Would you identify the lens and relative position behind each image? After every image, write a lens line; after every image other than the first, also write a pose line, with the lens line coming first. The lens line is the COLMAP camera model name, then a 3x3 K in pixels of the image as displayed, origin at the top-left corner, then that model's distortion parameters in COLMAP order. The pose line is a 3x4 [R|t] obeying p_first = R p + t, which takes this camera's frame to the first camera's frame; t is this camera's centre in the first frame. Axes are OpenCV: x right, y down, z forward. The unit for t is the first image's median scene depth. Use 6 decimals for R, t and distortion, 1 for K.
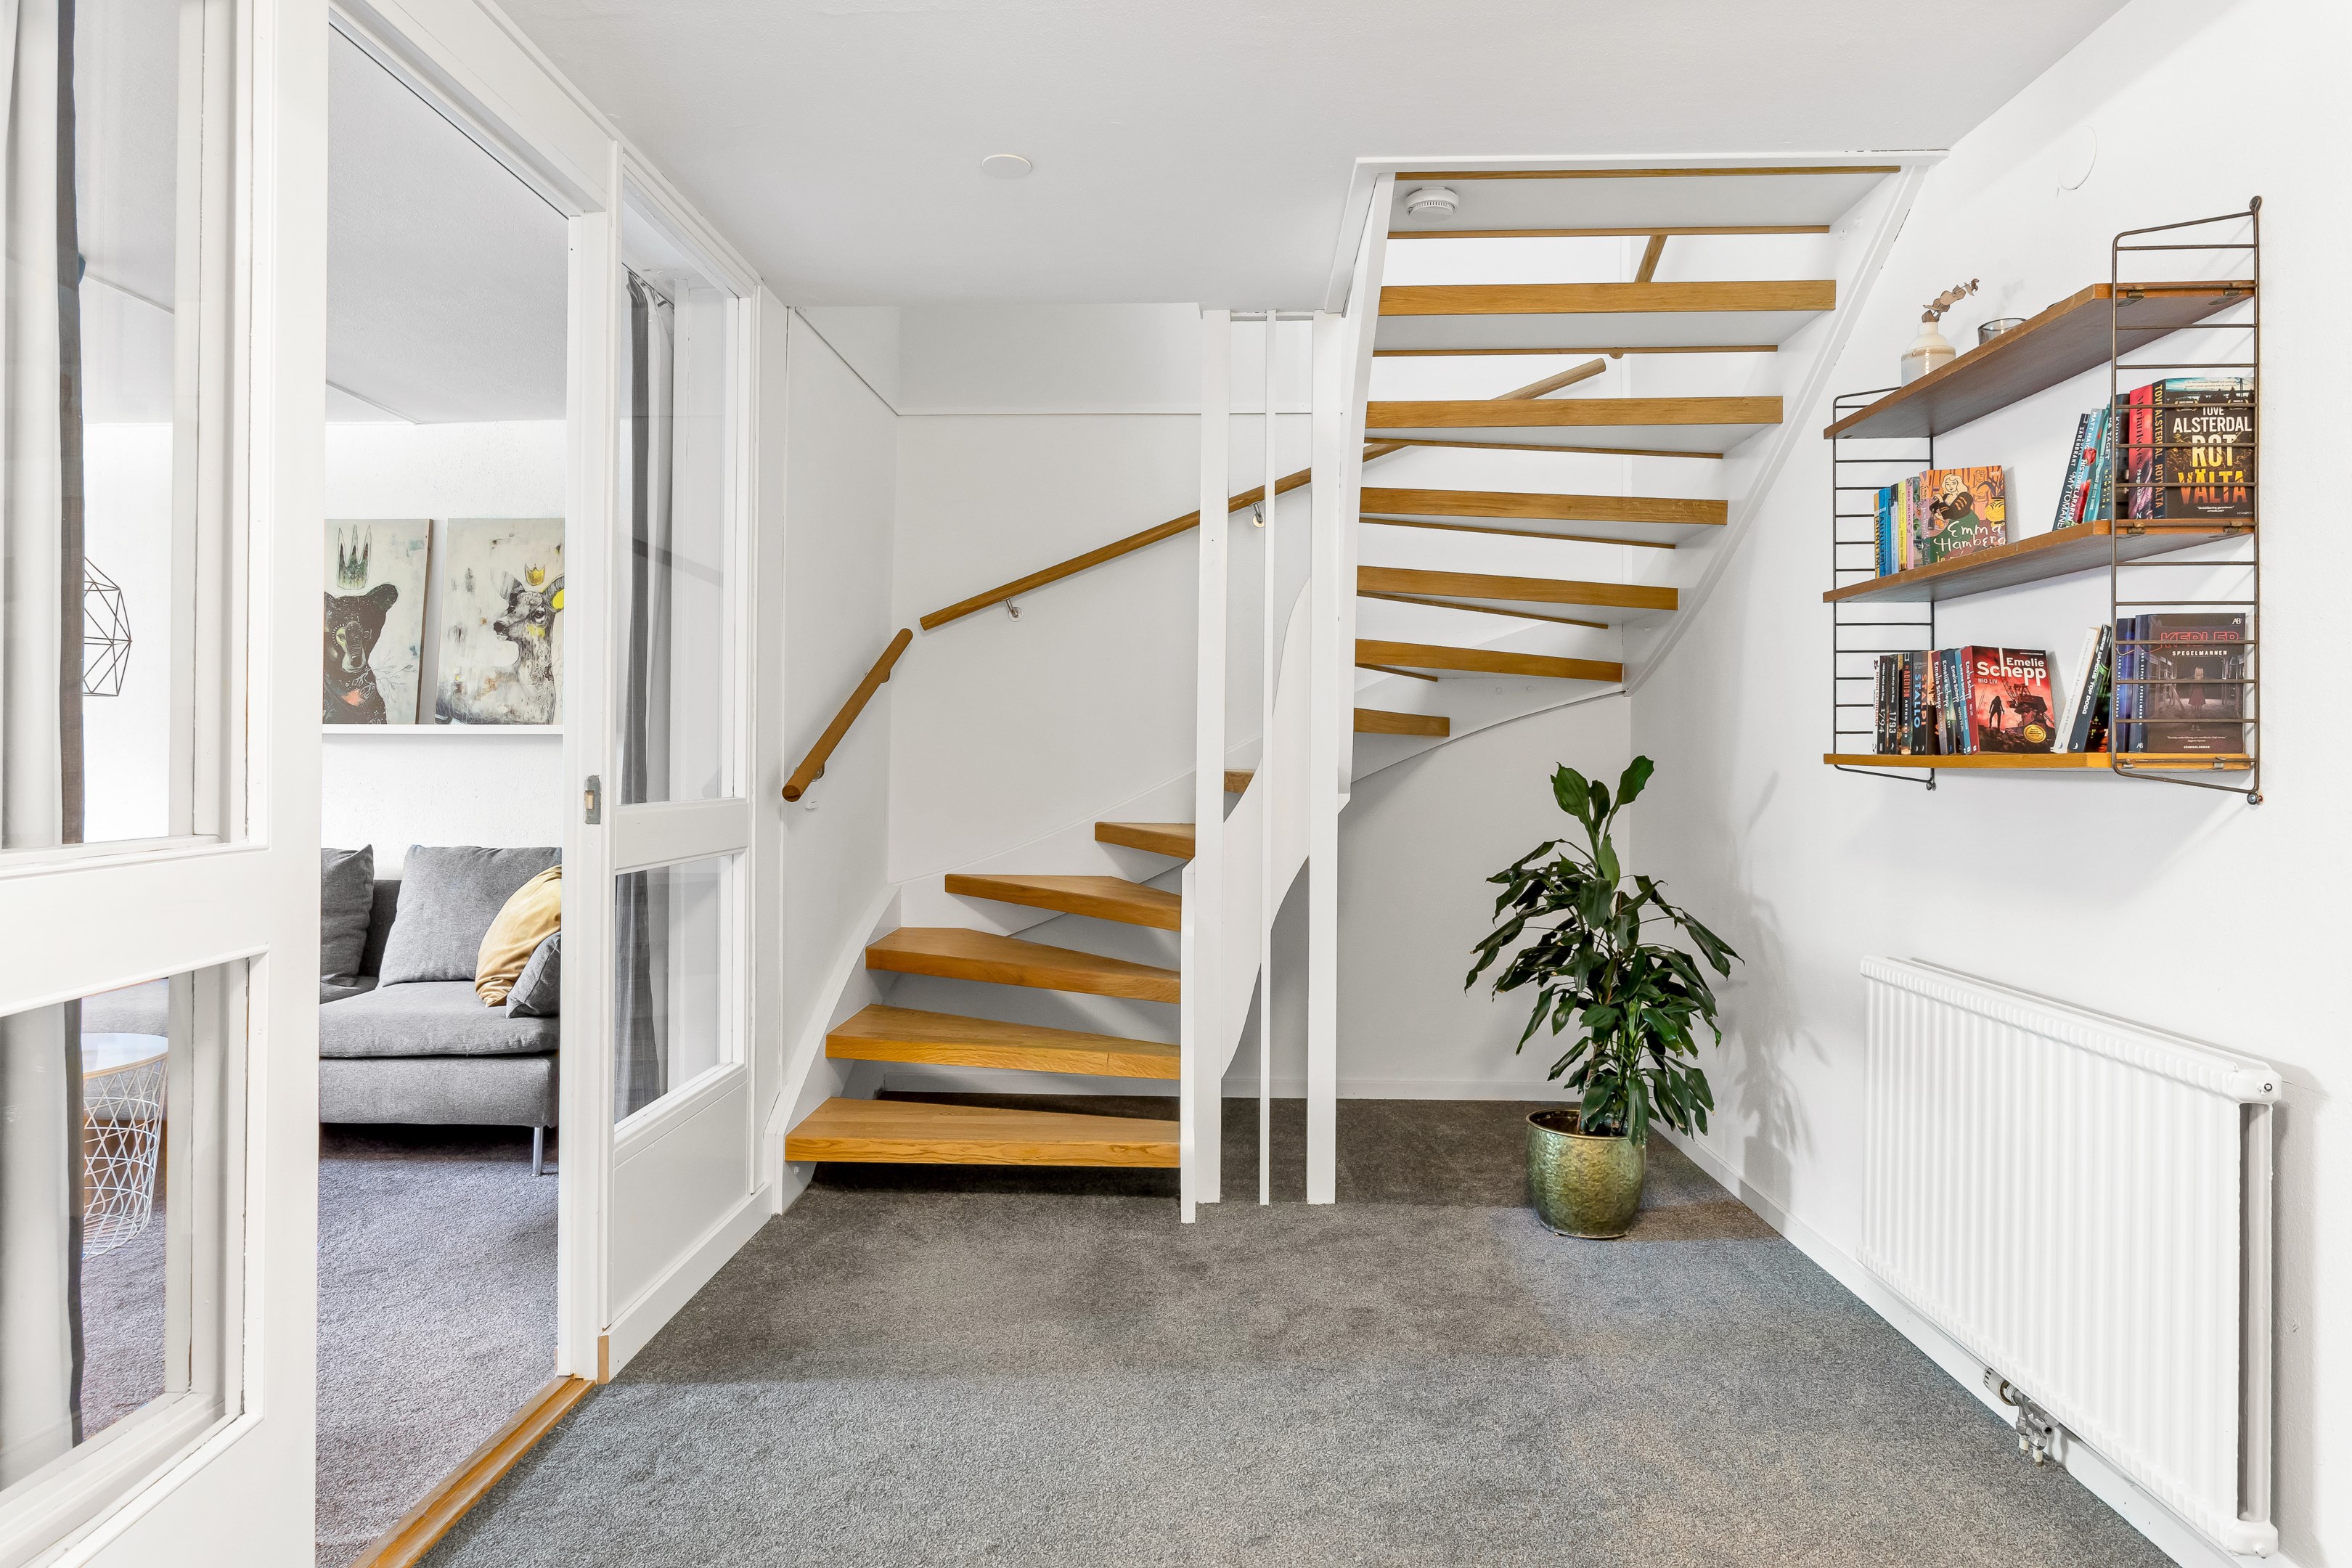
lens RADIAL K [[1429.4, 0, 1176.0], [0, 1429.4, 784.0], [0, 0, 1]] dist [-0.006501, -0.001632]
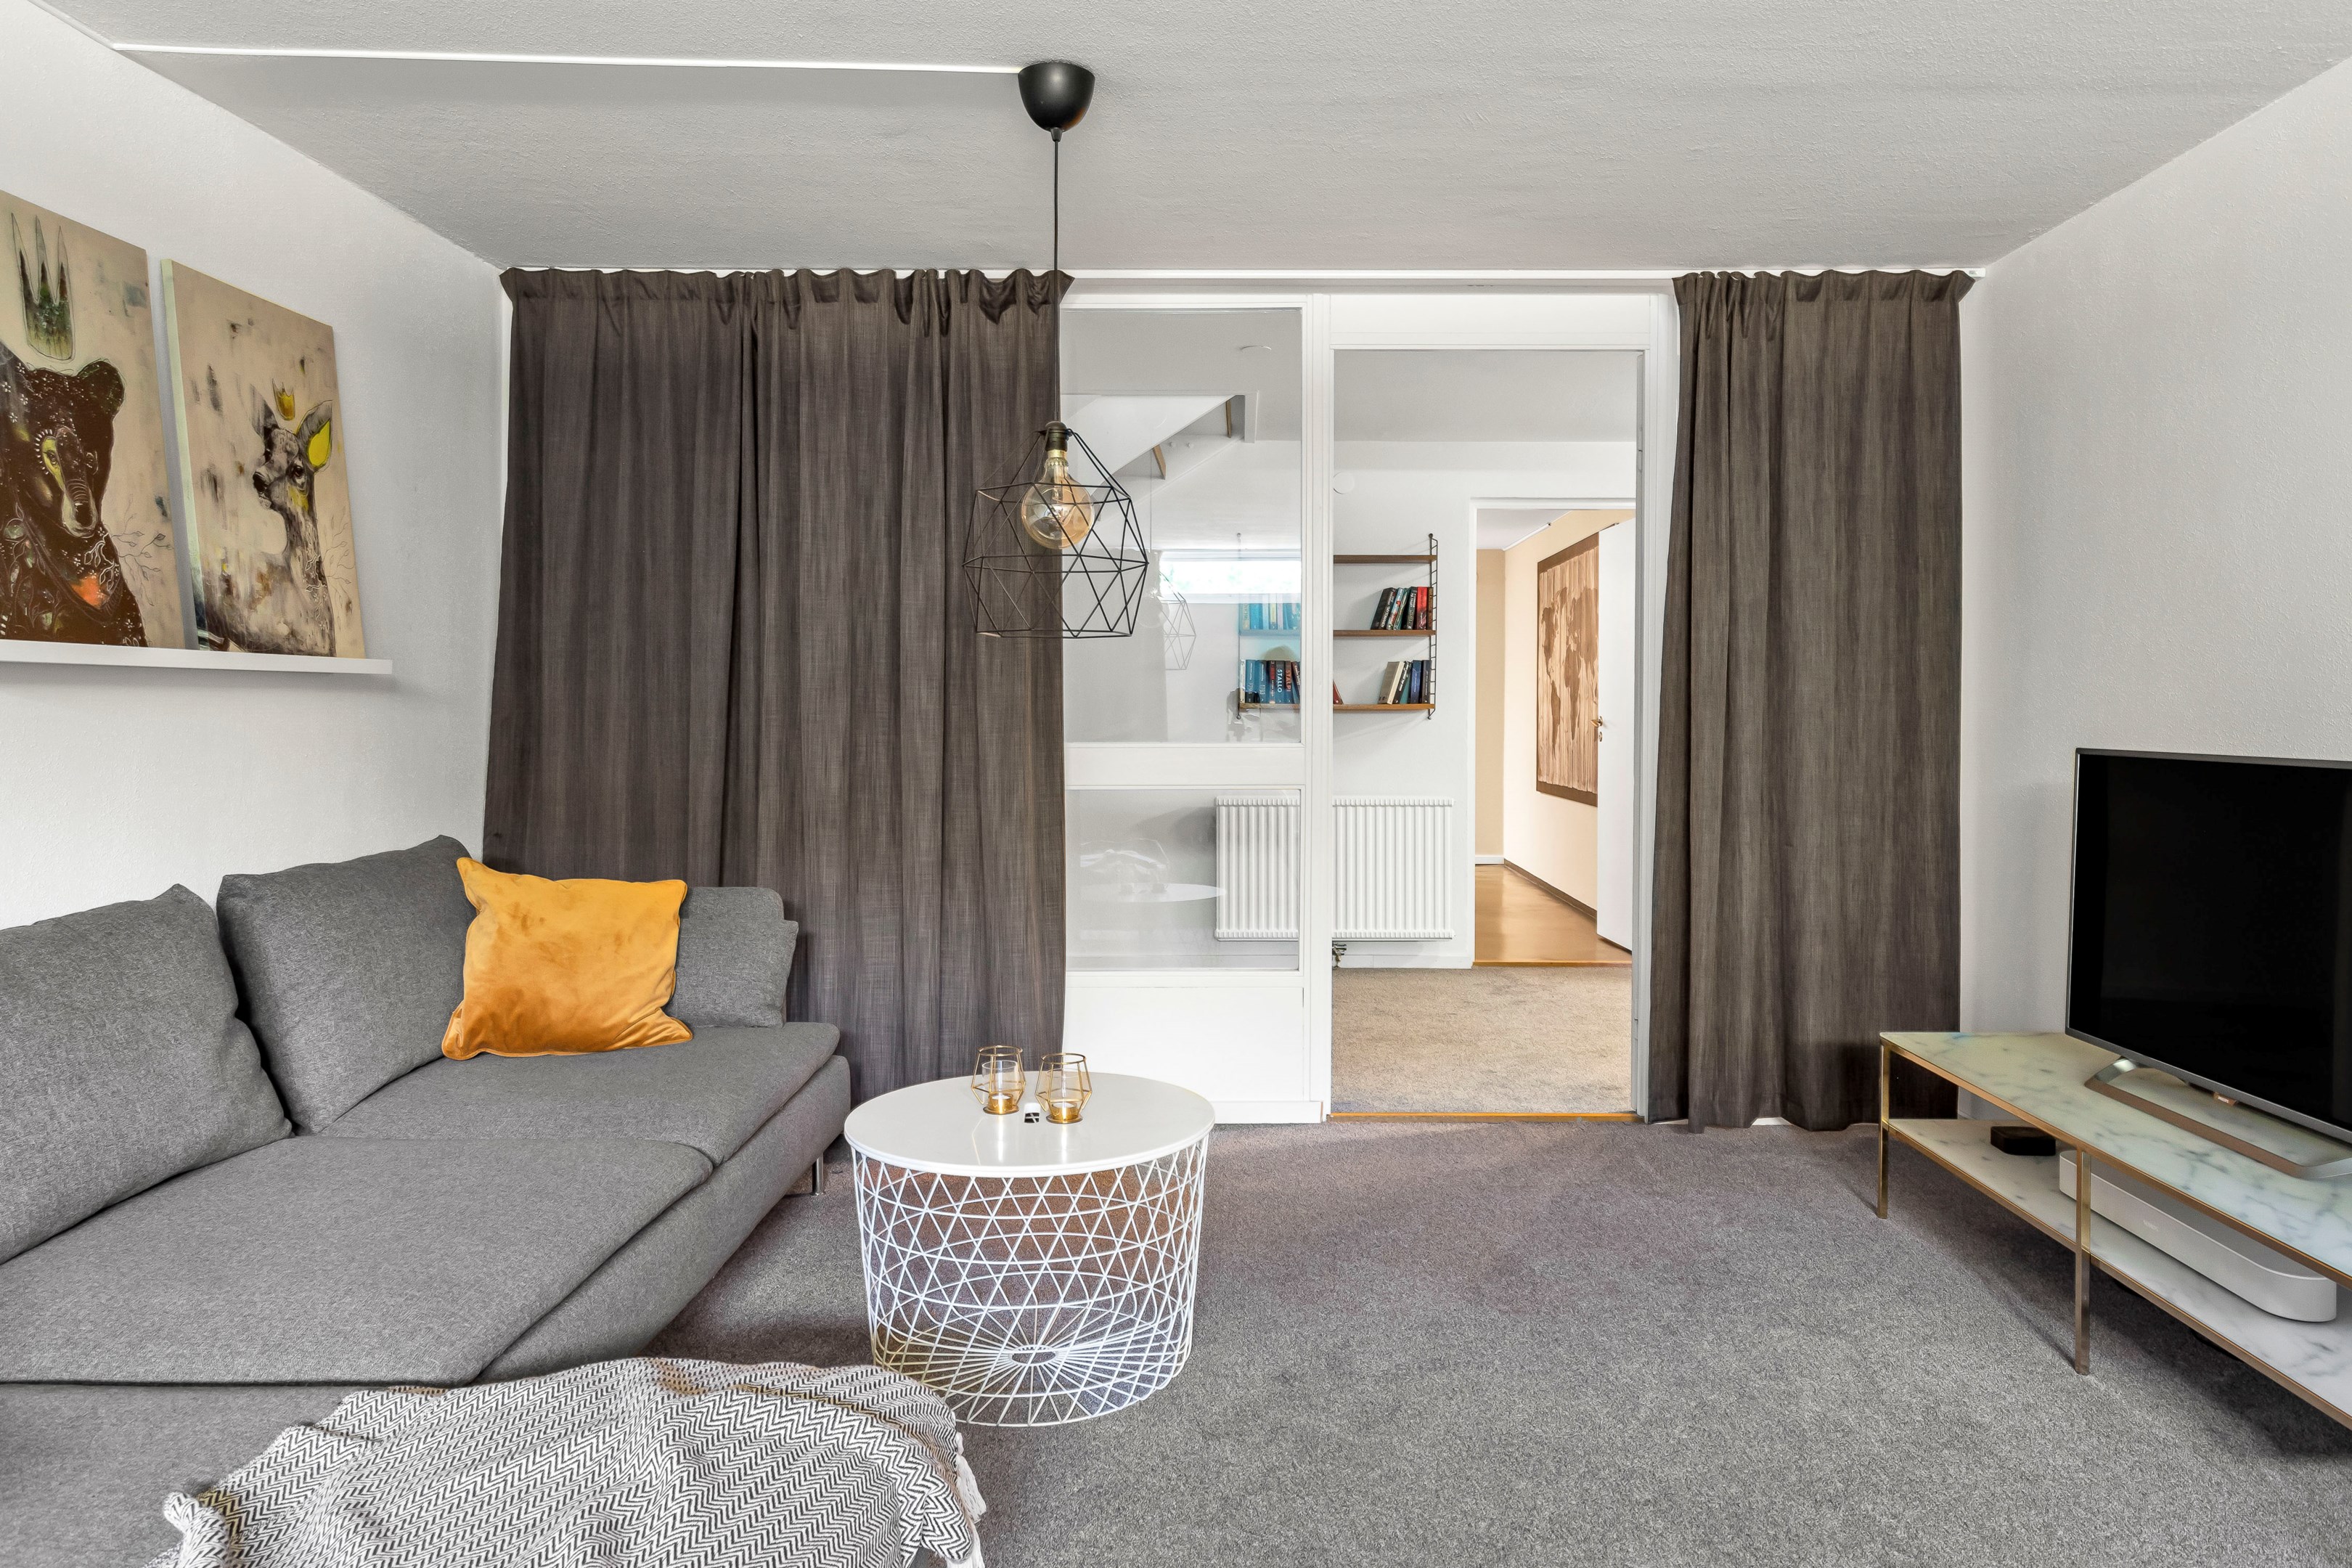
lens RADIAL K [[1628.7, 0, 1176.0], [0, 1628.7, 784.0], [0, 0, 1]] dist [0.002789, 0.003322]
pose [[-0.002888, -0.052143, 0.998635, -1.133416], [0.015307, 0.998520, 0.052181, -0.018193], [-0.999879, 0.015437, -0.002085, 0.636002]]
